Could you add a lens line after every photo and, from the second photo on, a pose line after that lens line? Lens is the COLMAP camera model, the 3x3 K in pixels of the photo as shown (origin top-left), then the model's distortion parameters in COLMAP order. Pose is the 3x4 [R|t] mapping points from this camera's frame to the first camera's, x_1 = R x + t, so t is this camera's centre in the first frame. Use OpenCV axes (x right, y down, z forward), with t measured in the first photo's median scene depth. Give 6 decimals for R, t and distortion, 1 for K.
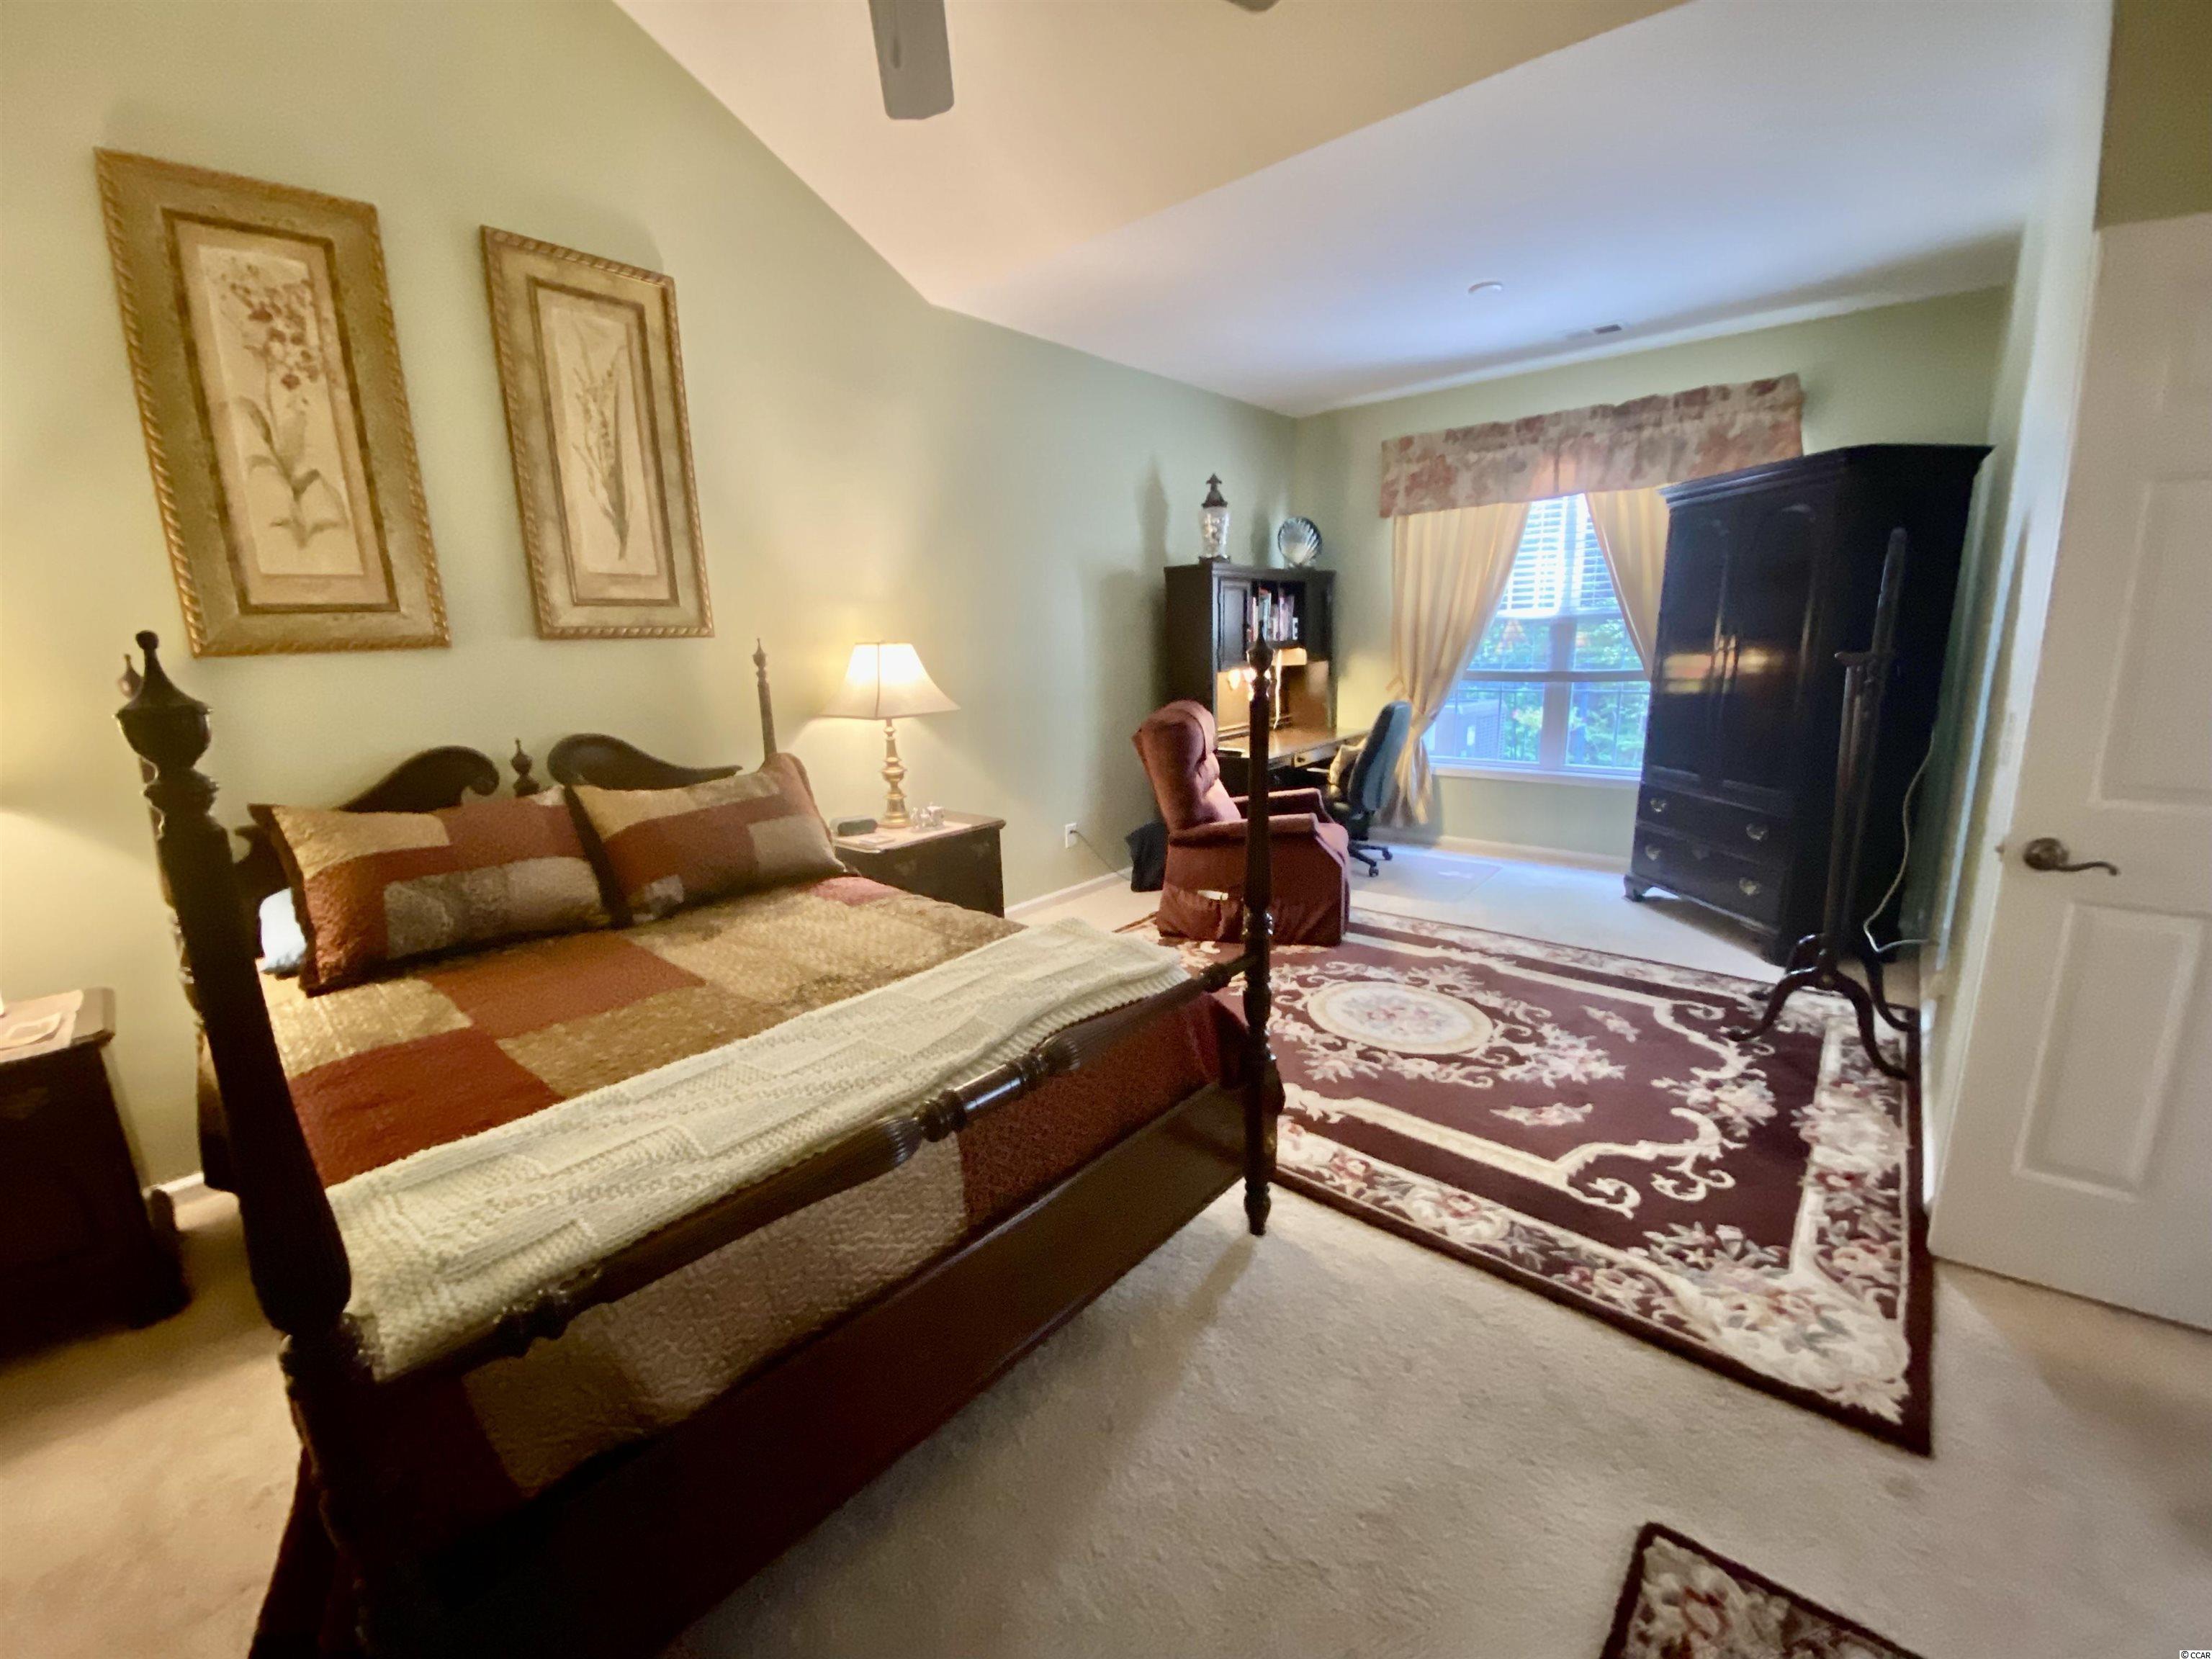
lens RADIAL K [[903.4, 0, 1118.5], [0, 903.4, 827.7], [0, 0, 1]] dist [0.023244, -0.023128]
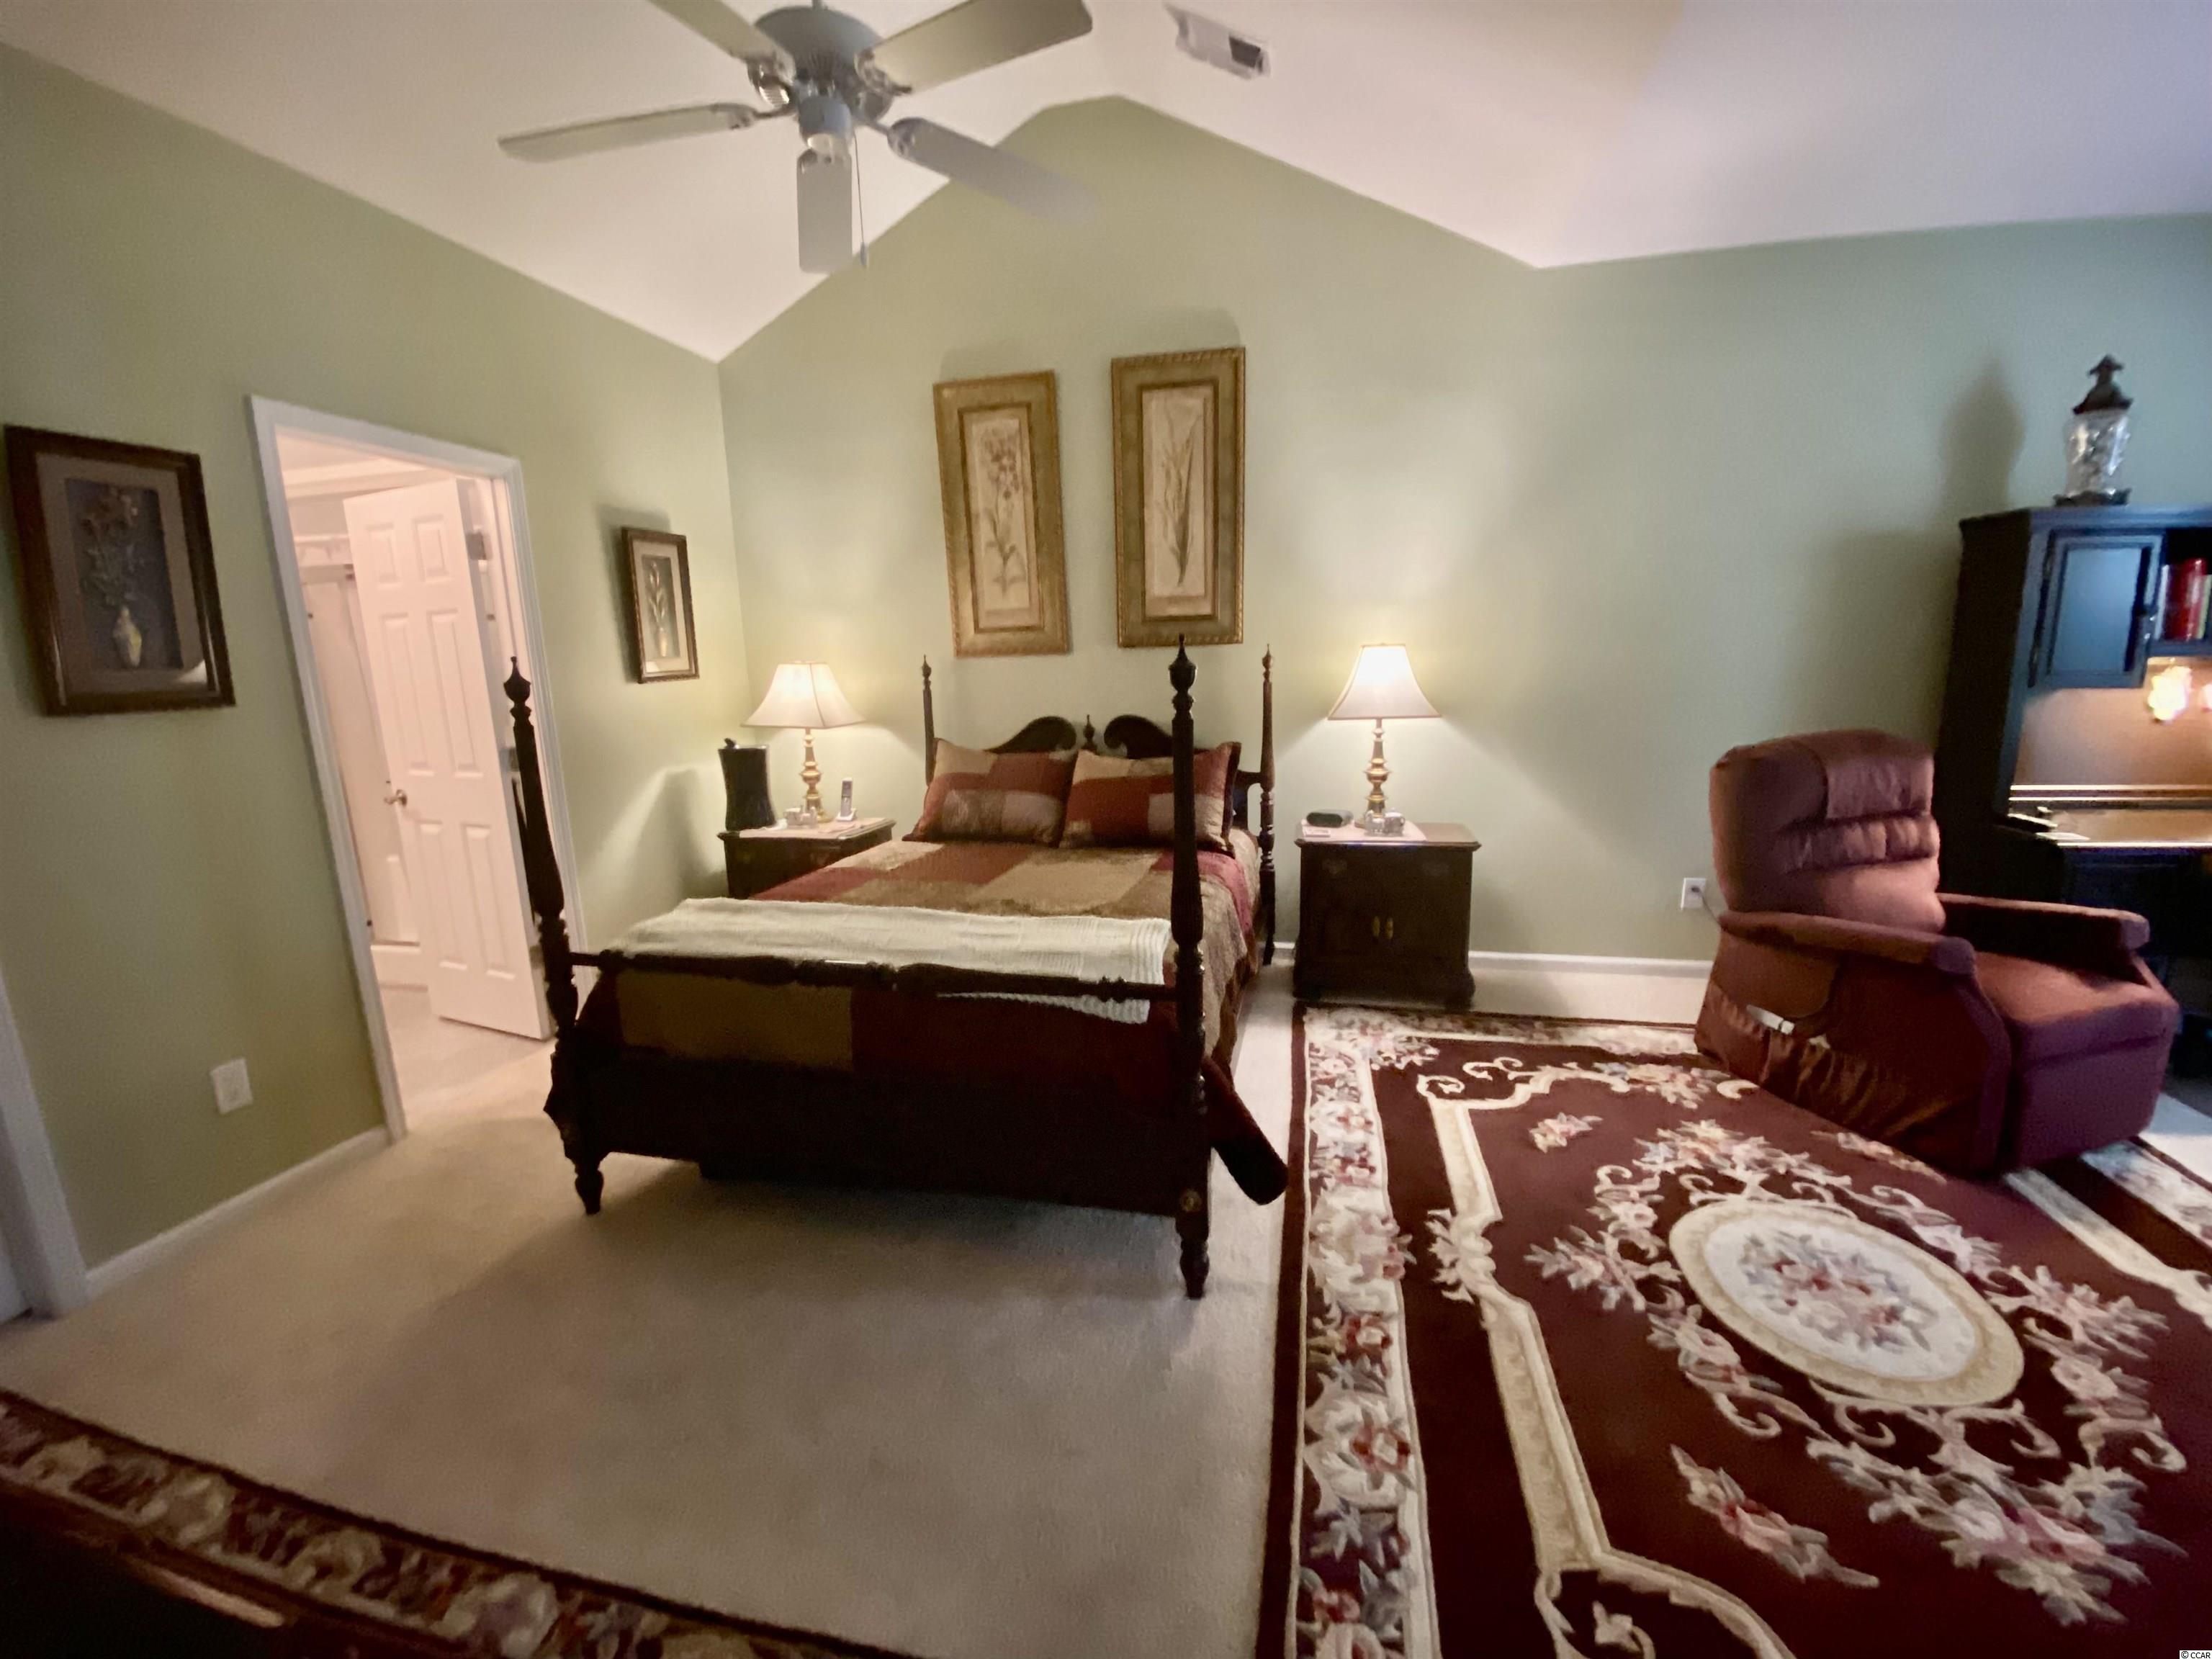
lens RADIAL K [[898.8, 0, 1111.5], [0, 898.8, 832.2], [0, 0, 1]] dist [0.024255, -0.021585]
pose [[0.469392, 0.183721, -0.863665, 0.606764], [-0.165768, 0.979059, 0.118175, -0.084037], [0.867290, 0.087698, 0.490017, 0.315005]]
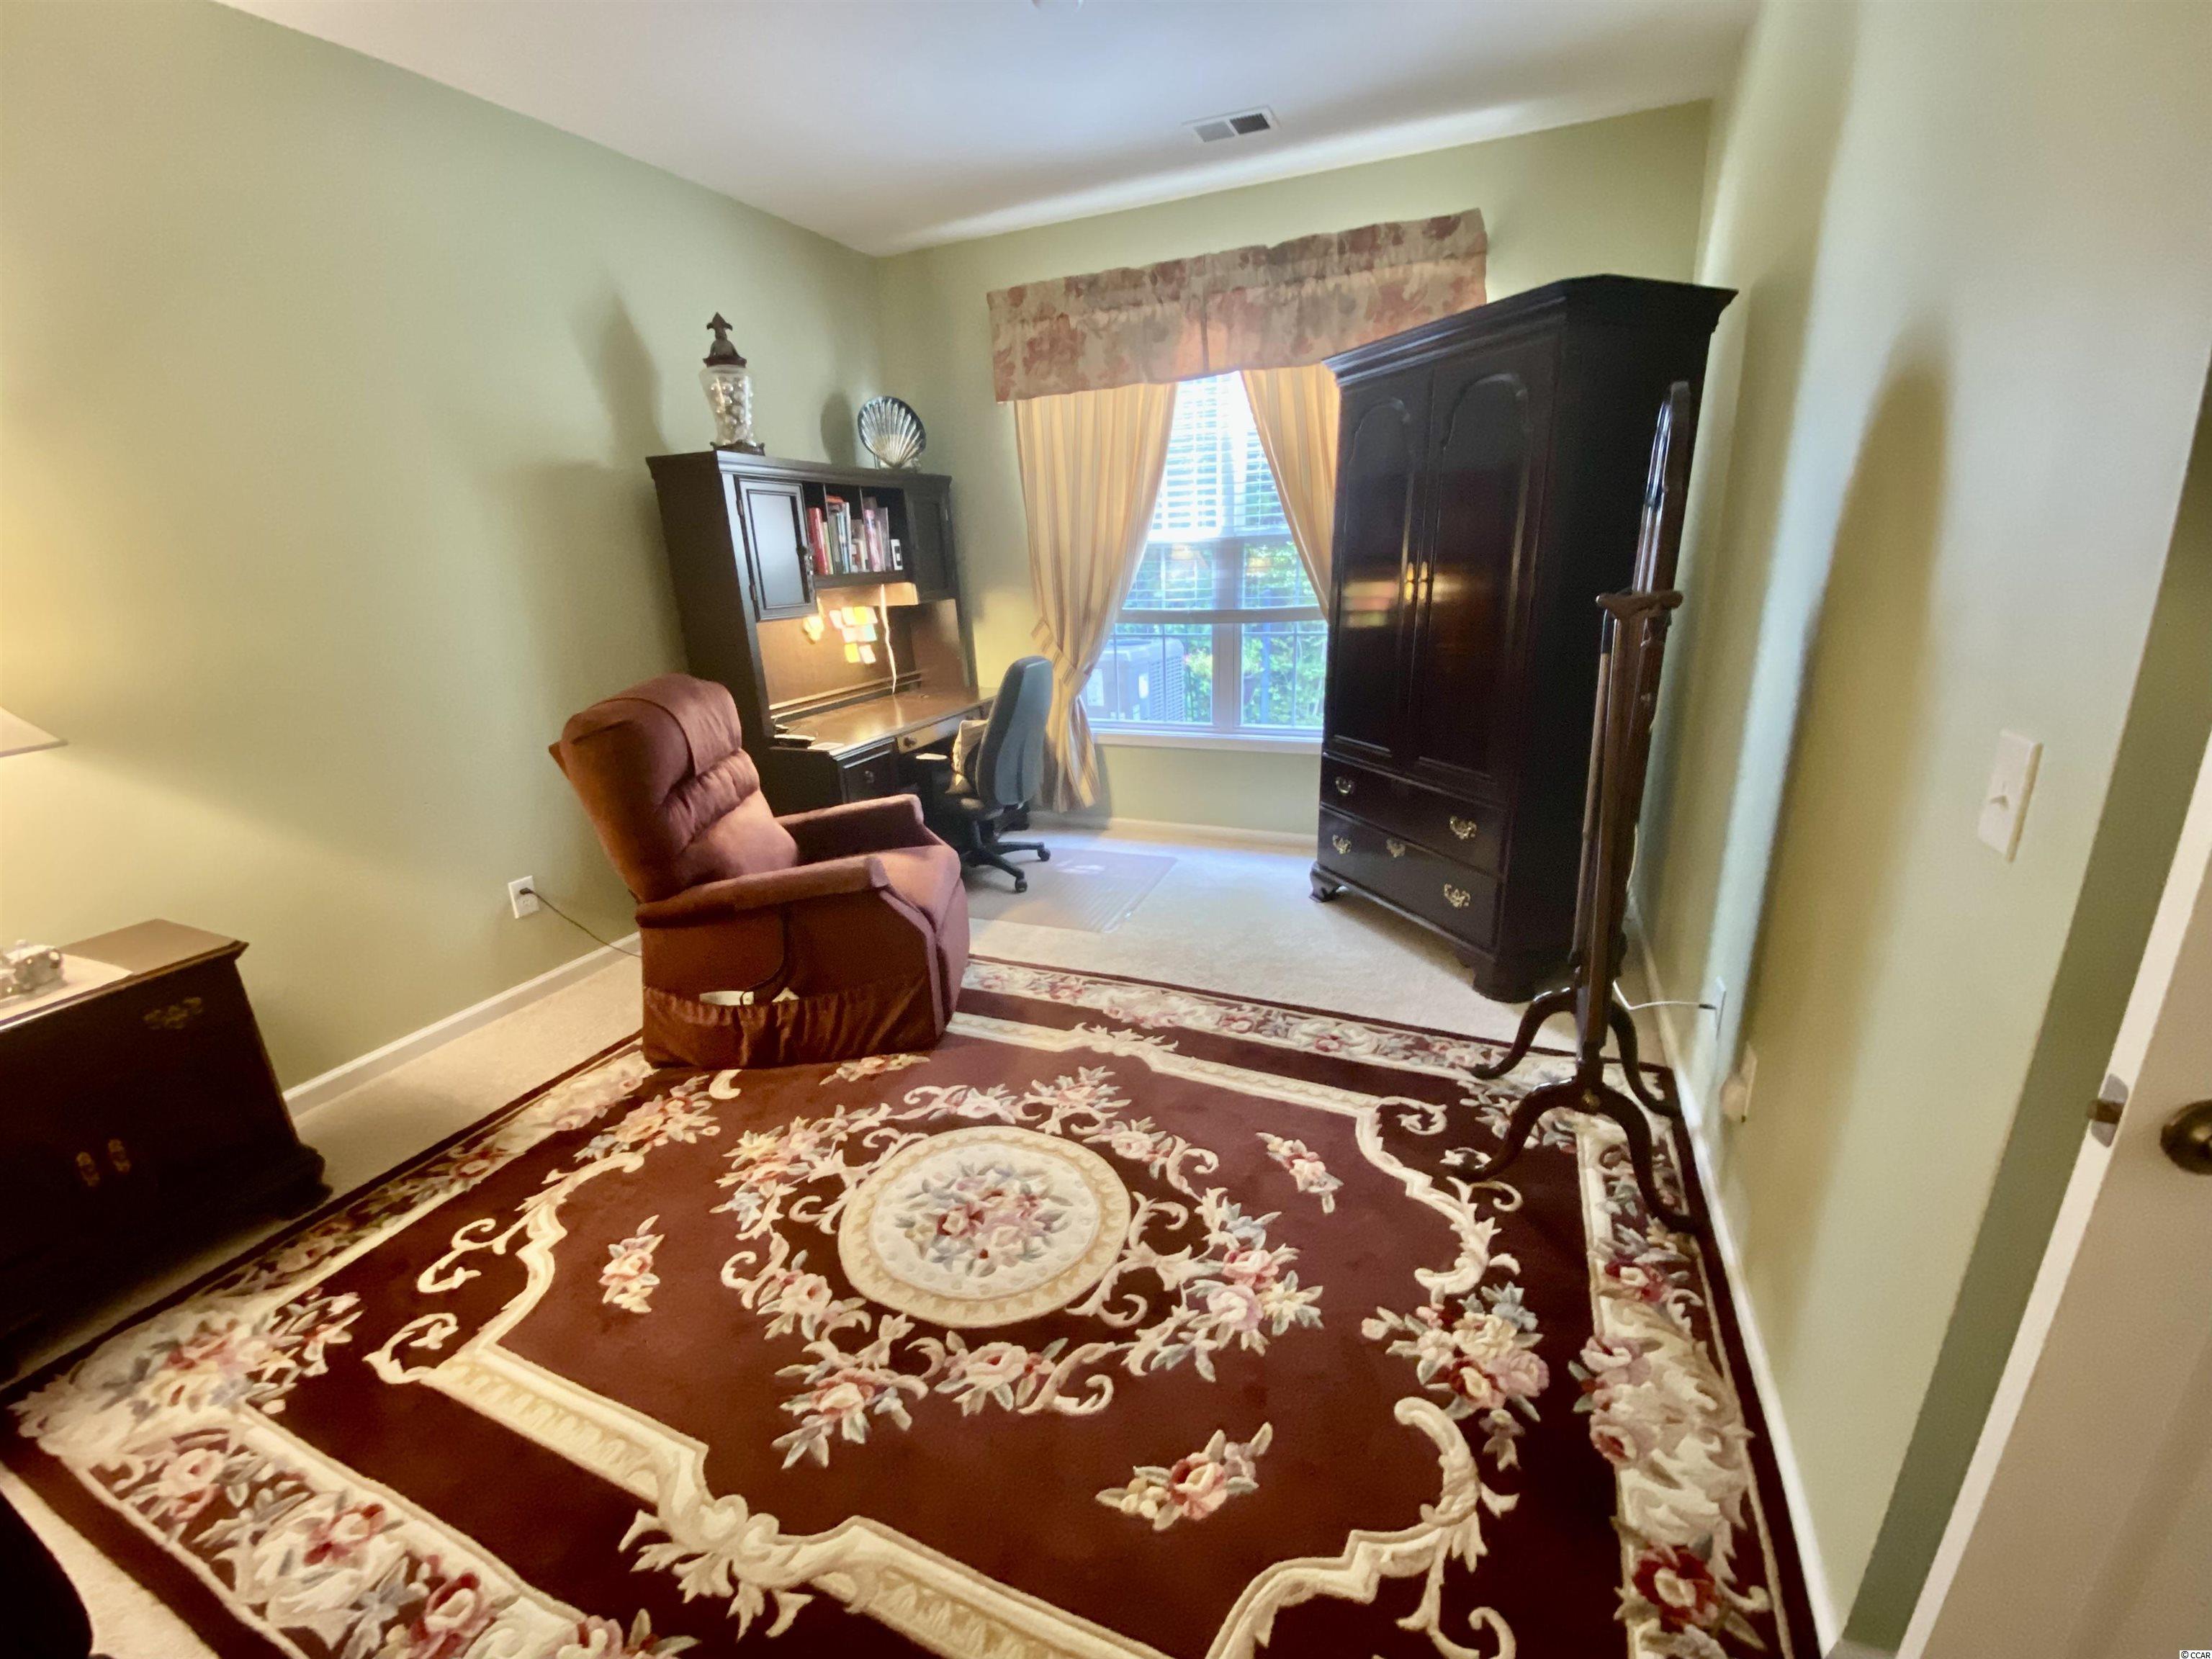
lens RADIAL K [[903.4, 0, 1118.5], [0, 903.4, 827.7], [0, 0, 1]] dist [0.023244, -0.023128]
pose [[0.955301, -0.096125, 0.279571, 0.279361], [0.073338, 0.993158, 0.090881, -0.108743], [-0.286394, -0.066315, 0.955814, 0.464594]]
